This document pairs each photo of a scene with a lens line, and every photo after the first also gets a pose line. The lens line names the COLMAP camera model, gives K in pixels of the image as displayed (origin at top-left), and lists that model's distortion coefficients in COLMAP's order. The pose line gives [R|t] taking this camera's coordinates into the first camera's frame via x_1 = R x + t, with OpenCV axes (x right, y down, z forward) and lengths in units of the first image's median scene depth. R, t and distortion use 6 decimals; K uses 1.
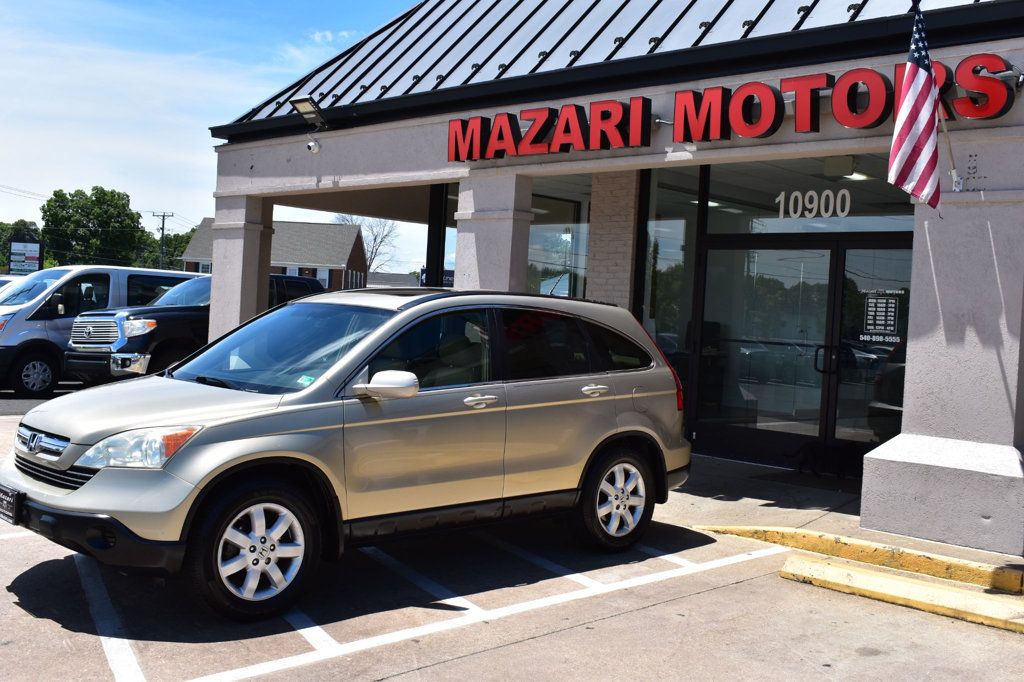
lens RADIAL K [[1088.9, 0, 512.0], [0, 1088.9, 341.0], [0, 0, 1]] dist [-0.064986, -0.006020]
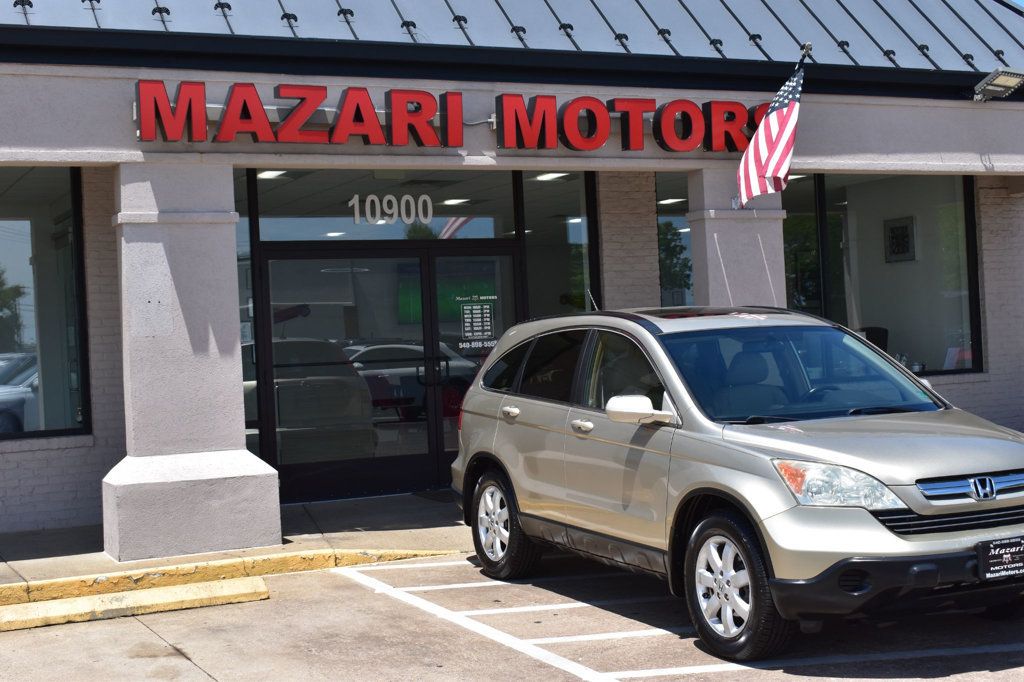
lens RADIAL K [[1469.8, 0, 510.6], [0, 1469.8, 325.4], [0, 0, 1]] dist [-0.009370, -0.001151]
pose [[0.330228, -0.060847, 0.941938, -1.042486], [0.085248, 0.995764, 0.034438, -0.071780], [-0.940044, 0.068926, 0.334016, 0.570712]]
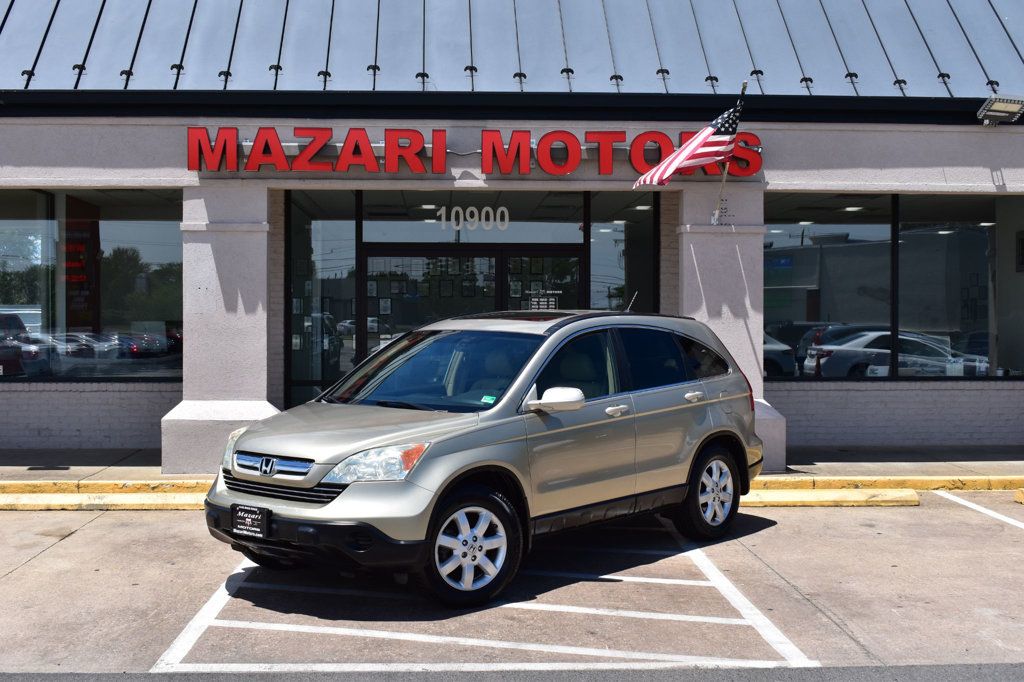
lens RADIAL K [[1262.3, 0, 512.0], [0, 1262.3, 341.0], [0, 0, 1]] dist [-0.042311, -0.018756]
pose [[0.676287, -0.064398, 0.733818, -0.820372], [0.052111, 0.997858, 0.039544, -0.054315], [-0.734793, 0.011496, 0.678194, 0.058516]]
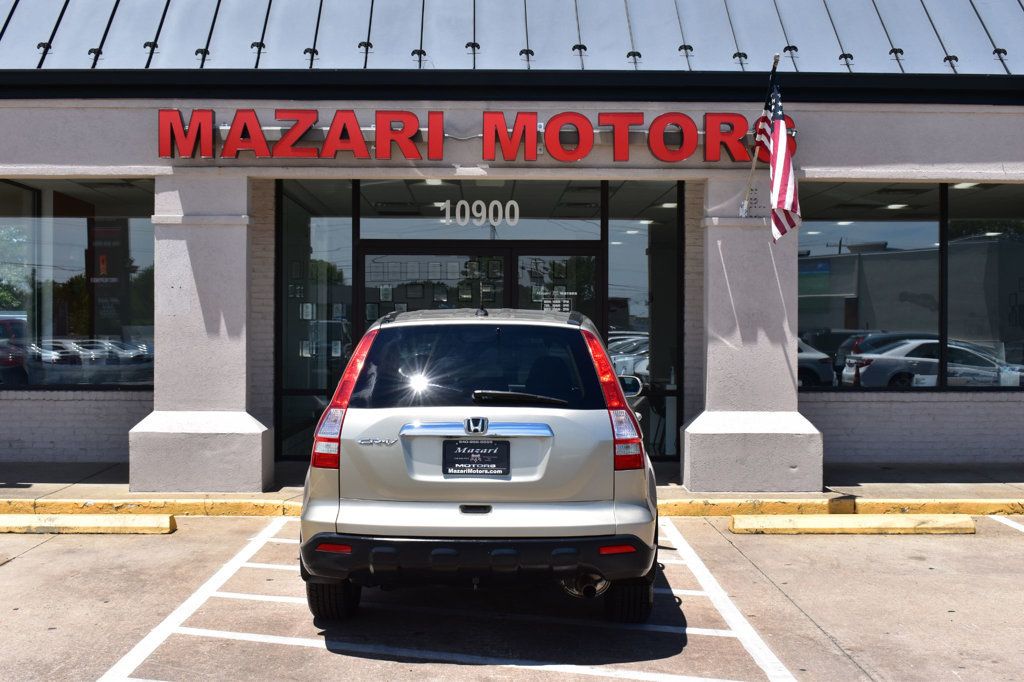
lens RADIAL K [[1262.3, 0, 512.0], [0, 1262.3, 341.0], [0, 0, 1]] dist [-0.042311, -0.018756]
pose [[0.697103, -0.057977, 0.714623, -0.700464], [0.051143, 0.998207, 0.031095, -0.043821], [-0.715145, 0.014872, 0.698818, 0.128569]]
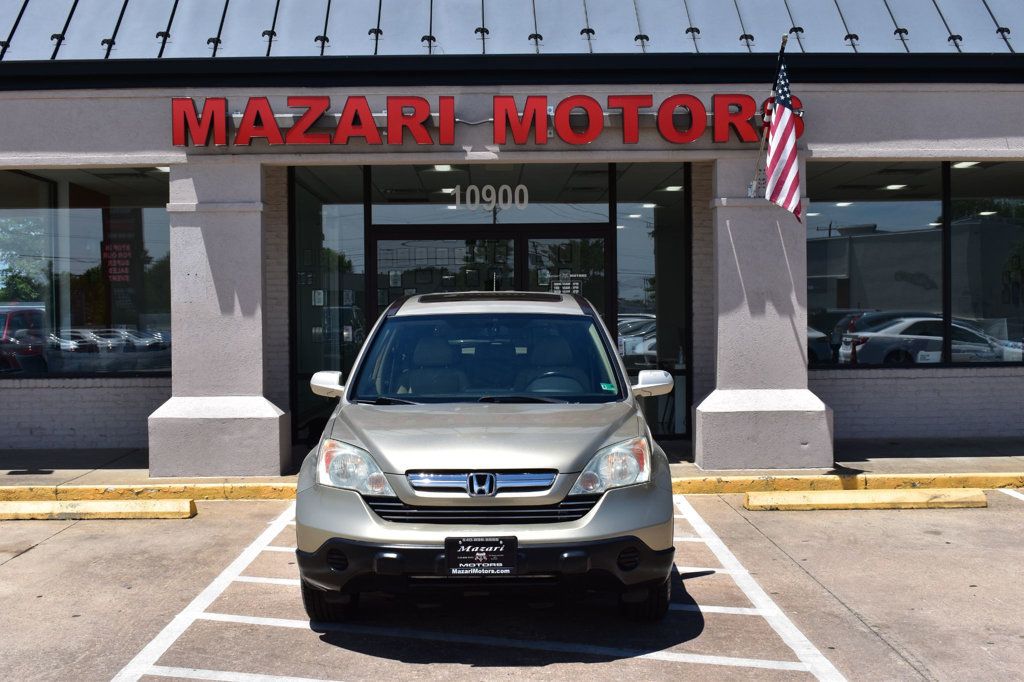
lens RADIAL K [[1219.7, 0, 512.0], [0, 1219.7, 341.0], [0, 0, 1]] dist [-0.043732, -0.034027]
pose [[0.697462, -0.076782, 0.712496, -0.688123], [0.064683, 0.996930, 0.044116, -0.041726], [-0.713697, 0.015317, 0.700288, 0.155558]]
